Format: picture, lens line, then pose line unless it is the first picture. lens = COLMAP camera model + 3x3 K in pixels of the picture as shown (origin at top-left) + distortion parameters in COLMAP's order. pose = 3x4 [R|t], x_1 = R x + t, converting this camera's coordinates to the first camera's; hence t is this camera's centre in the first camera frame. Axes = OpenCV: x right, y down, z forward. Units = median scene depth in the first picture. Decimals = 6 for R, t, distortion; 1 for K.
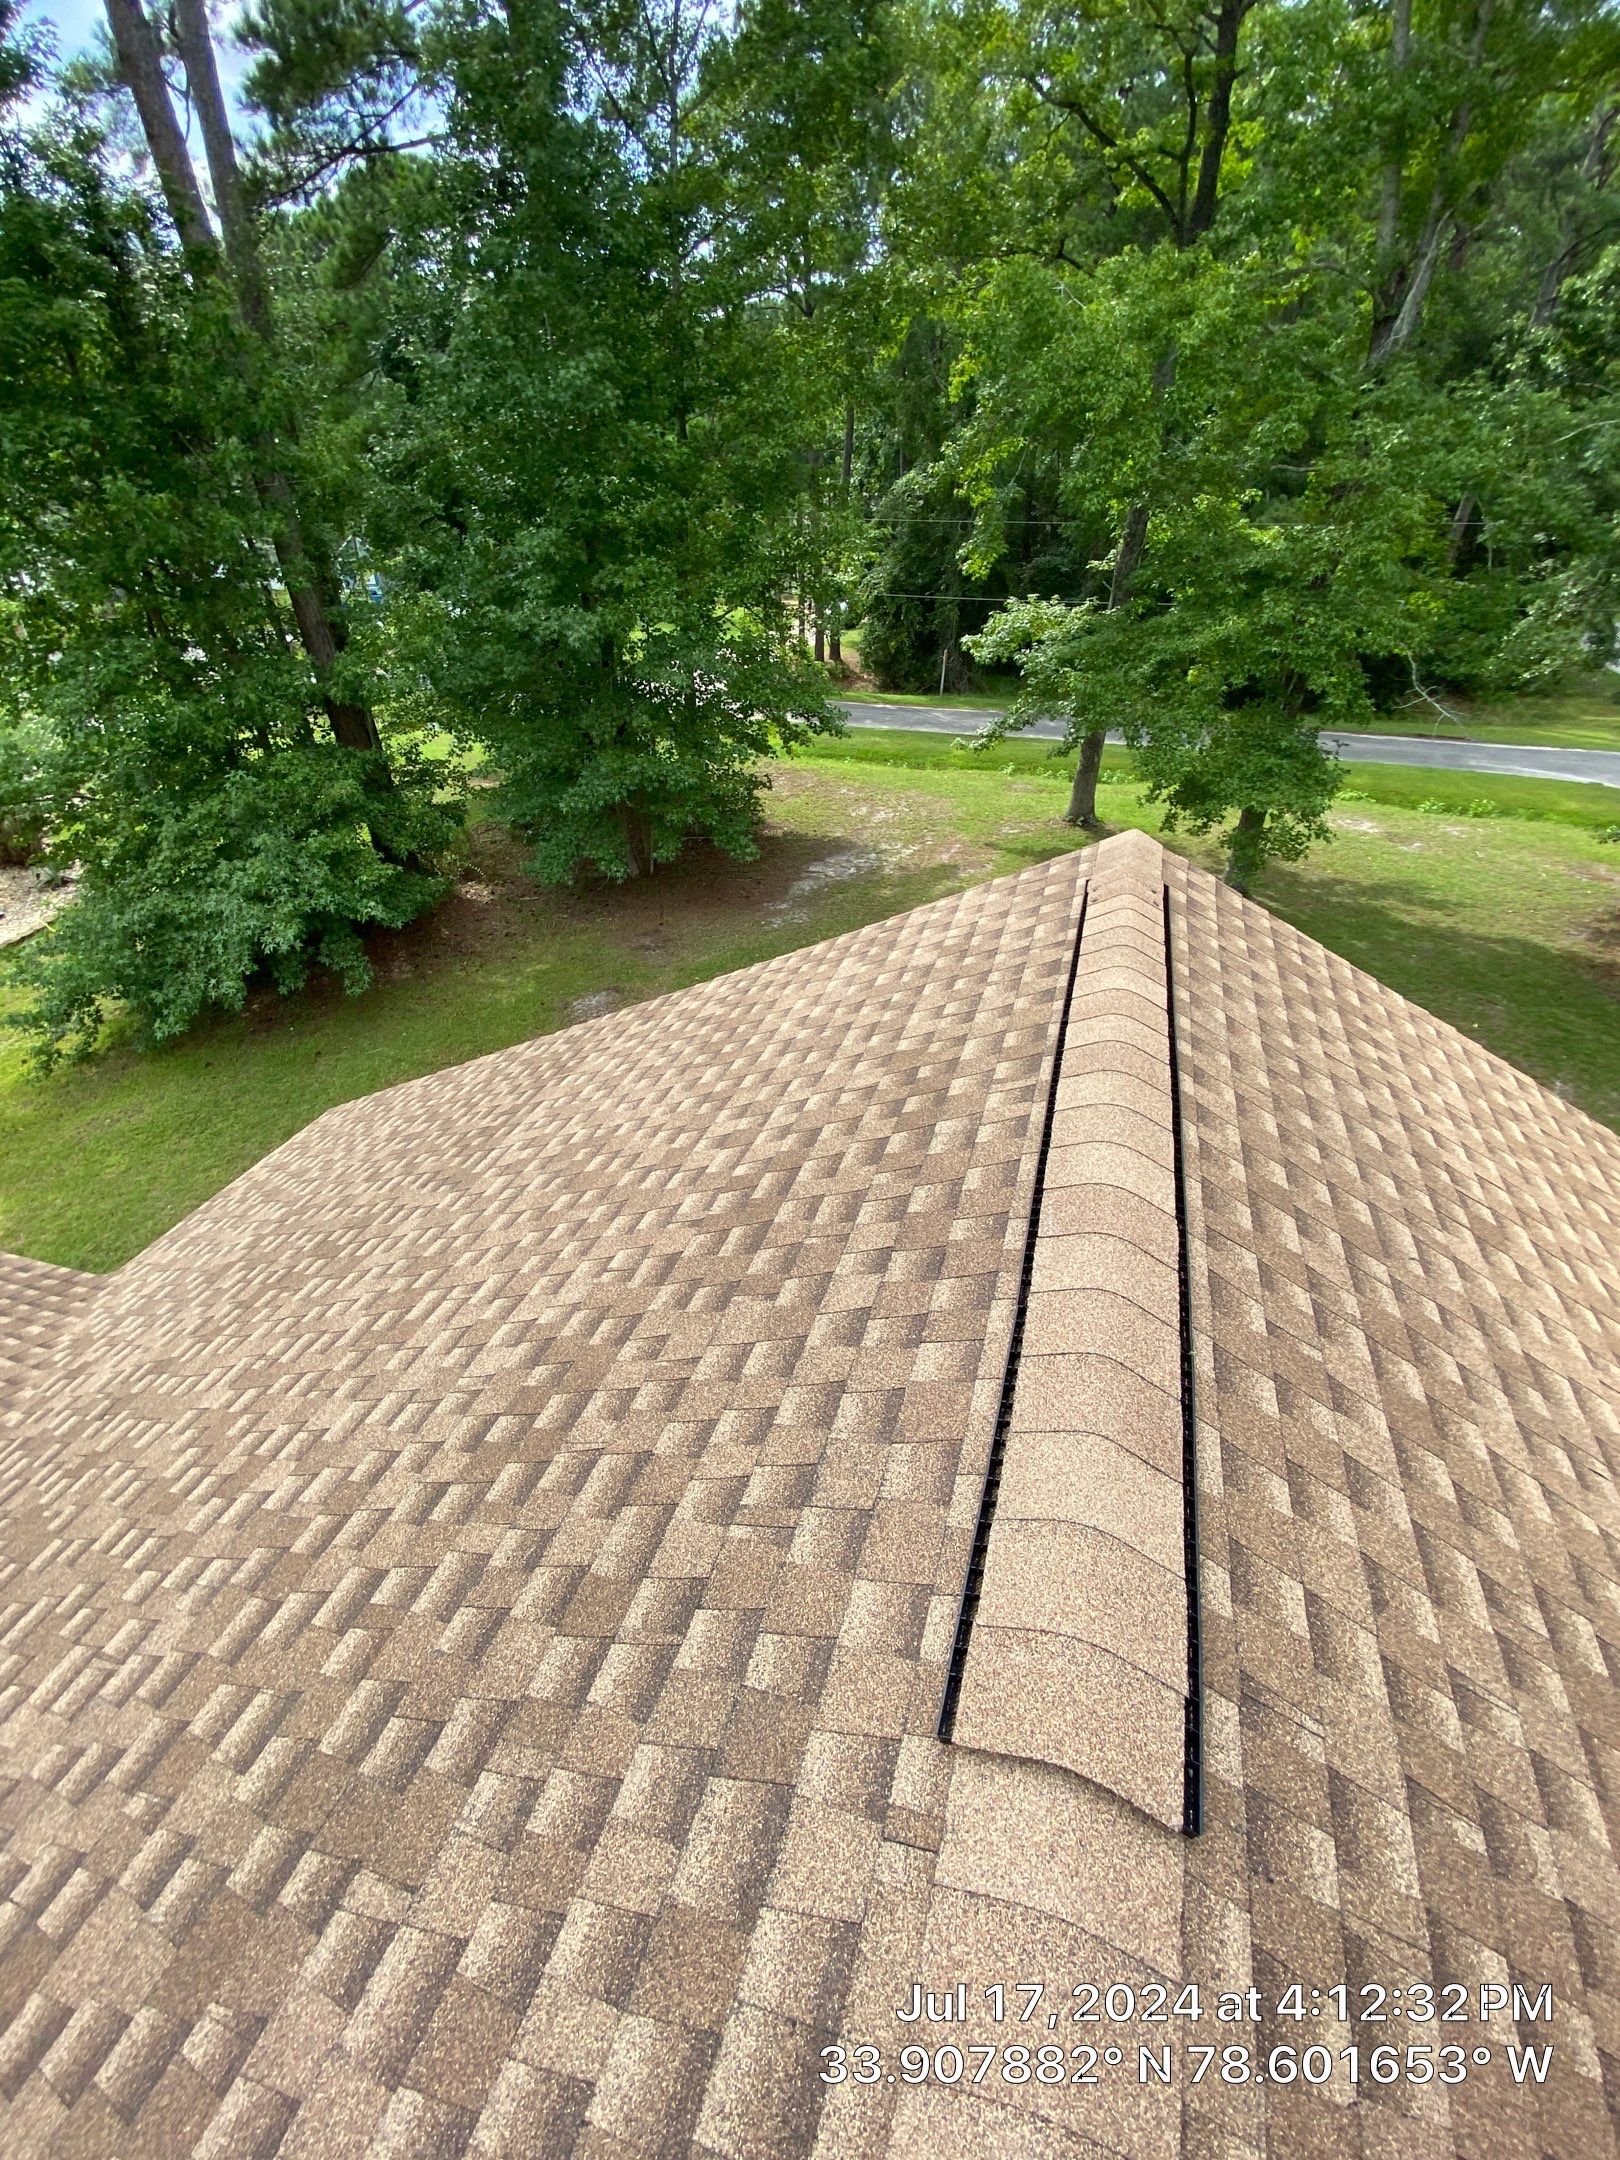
lens RADIAL K [[874.6, 0, 812.7], [0, 874.6, 1072.1], [0, 0, 1]] dist [0.012216, -0.015892]
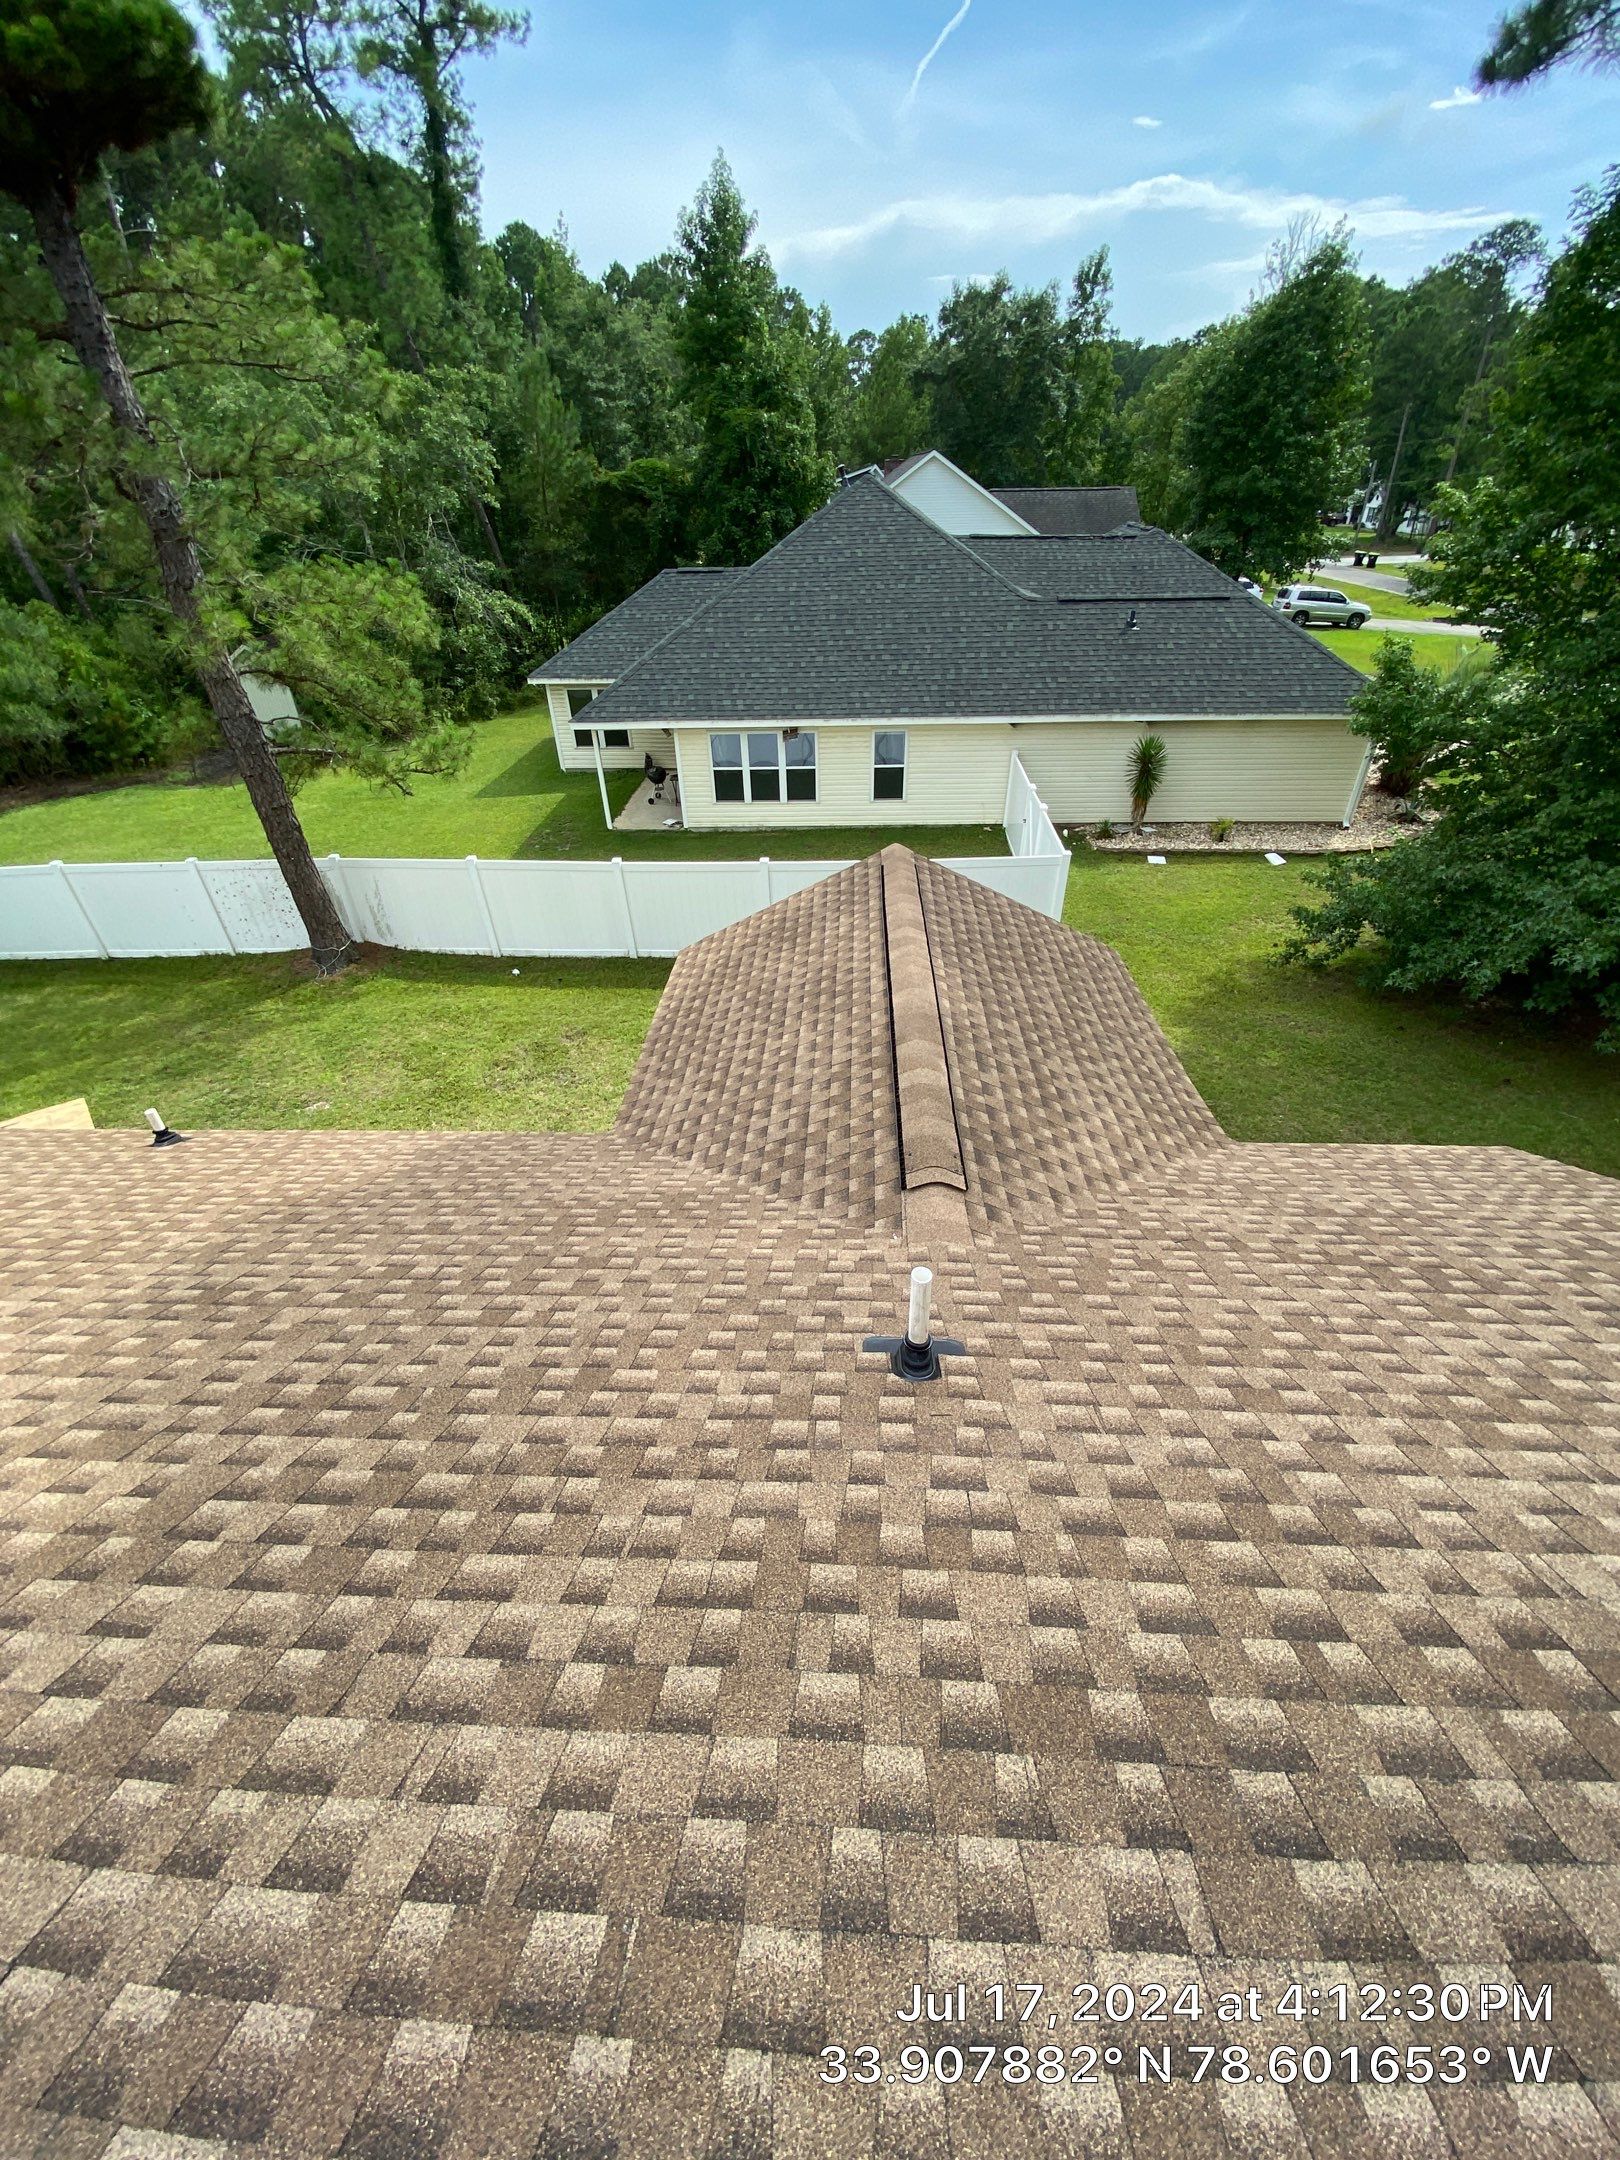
lens RADIAL K [[874.6, 0, 812.7], [0, 874.6, 1072.1], [0, 0, 1]] dist [0.012216, -0.015892]
pose [[0.260377, 0.545609, -0.796564, -0.114584], [-0.519314, 0.774660, 0.360854, 0.044440], [0.813952, 0.319709, 0.485046, -0.021629]]
